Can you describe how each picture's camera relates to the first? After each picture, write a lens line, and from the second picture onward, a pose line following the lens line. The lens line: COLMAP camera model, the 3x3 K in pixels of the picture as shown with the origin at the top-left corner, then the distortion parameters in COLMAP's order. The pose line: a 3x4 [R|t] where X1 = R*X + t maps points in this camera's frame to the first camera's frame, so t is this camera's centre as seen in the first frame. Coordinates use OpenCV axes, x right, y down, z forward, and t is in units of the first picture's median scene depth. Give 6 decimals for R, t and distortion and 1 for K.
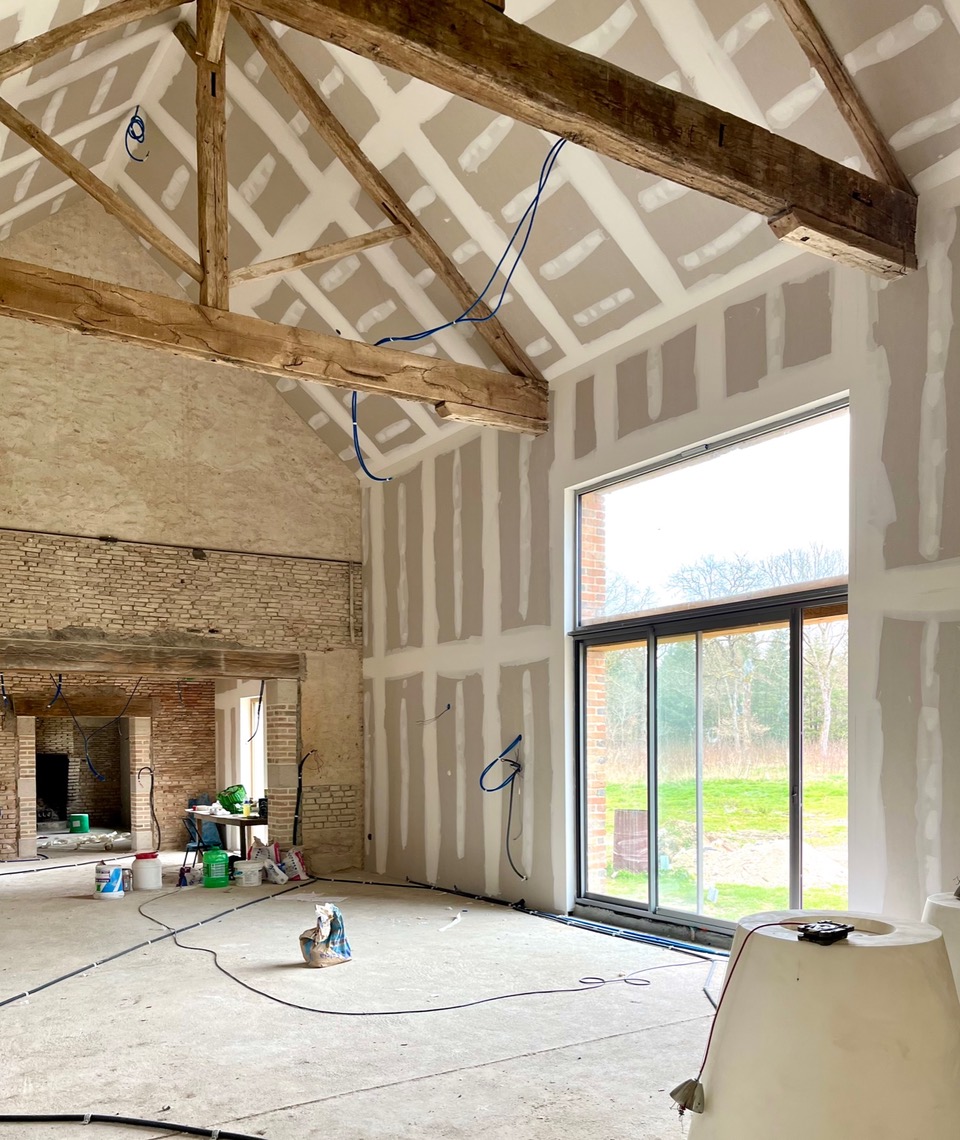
lens RADIAL K [[1009.1, 0, 475.3], [0, 1009.1, 762.7], [0, 0, 1]] dist [0.035701, -0.037372]
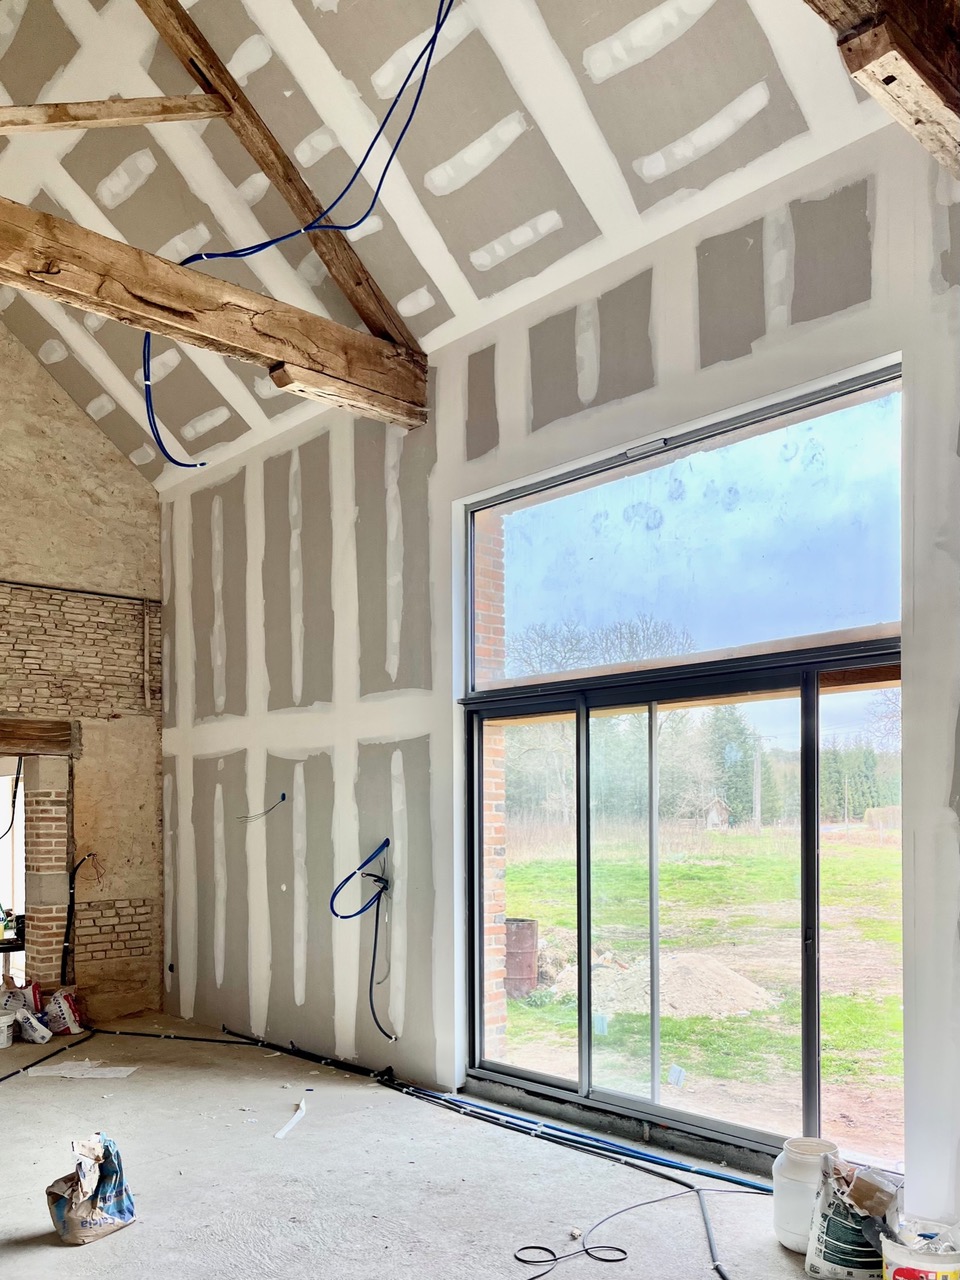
lens RADIAL K [[1040.8, 0, 487.5], [0, 1040.8, 814.1], [0, 0, 1]] dist [0.029113, -0.013921]
pose [[0.982645, 0.000836, 0.185492, -0.024572], [0.003050, 0.999782, -0.020661, -0.031744], [-0.185469, 0.020868, 0.982429, 0.265651]]
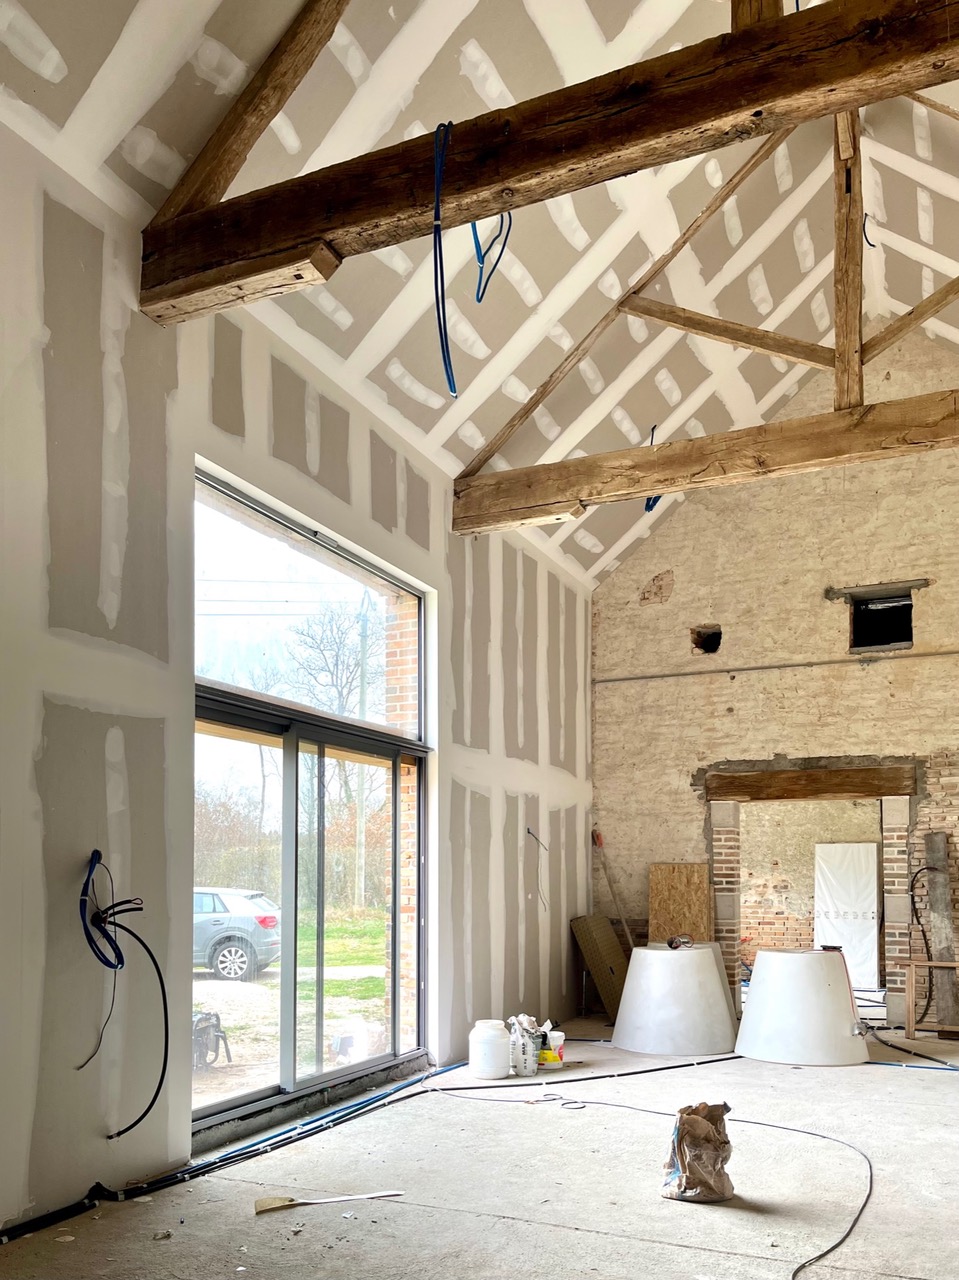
lens RADIAL K [[1050.2, 0, 477.2], [0, 1050.2, 846.9], [0, 0, 1]] dist [0.071627, -0.065239]
pose [[-0.539141, 0.039811, 0.841274, -0.532228], [0.027601, 0.999181, -0.029595, -0.009327], [-0.841763, 0.007264, -0.539798, 1.198938]]
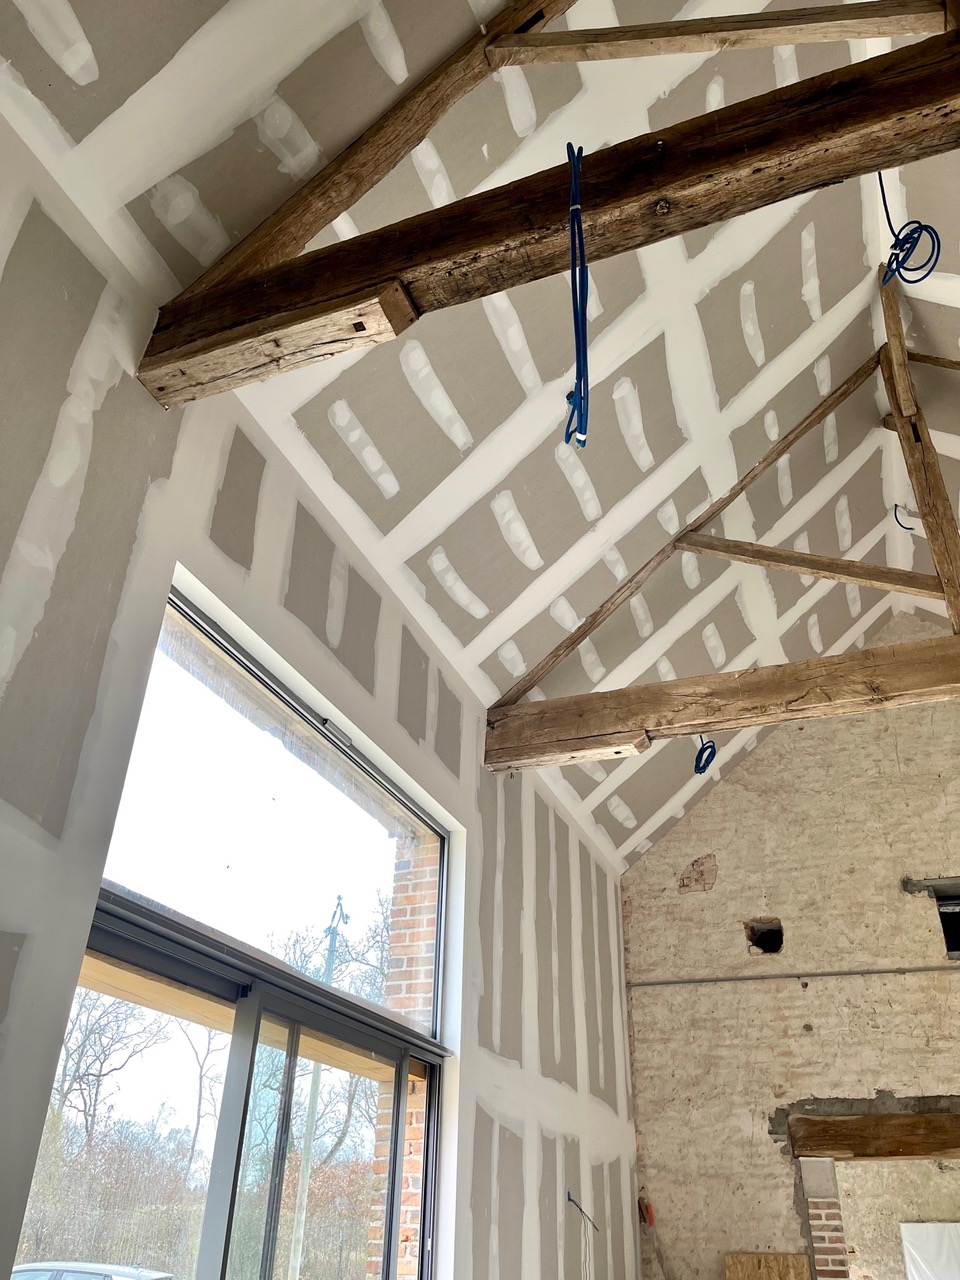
lens RADIAL K [[974.6, 0, 480.0], [0, 974.6, 640.0], [0, 0, 1]] dist [0.065057, -0.102805]
pose [[-0.584171, 0.429944, 0.688398, -0.256412], [0.002639, 0.849169, -0.528115, -0.023075], [-0.811626, -0.306693, -0.497194, 1.086130]]
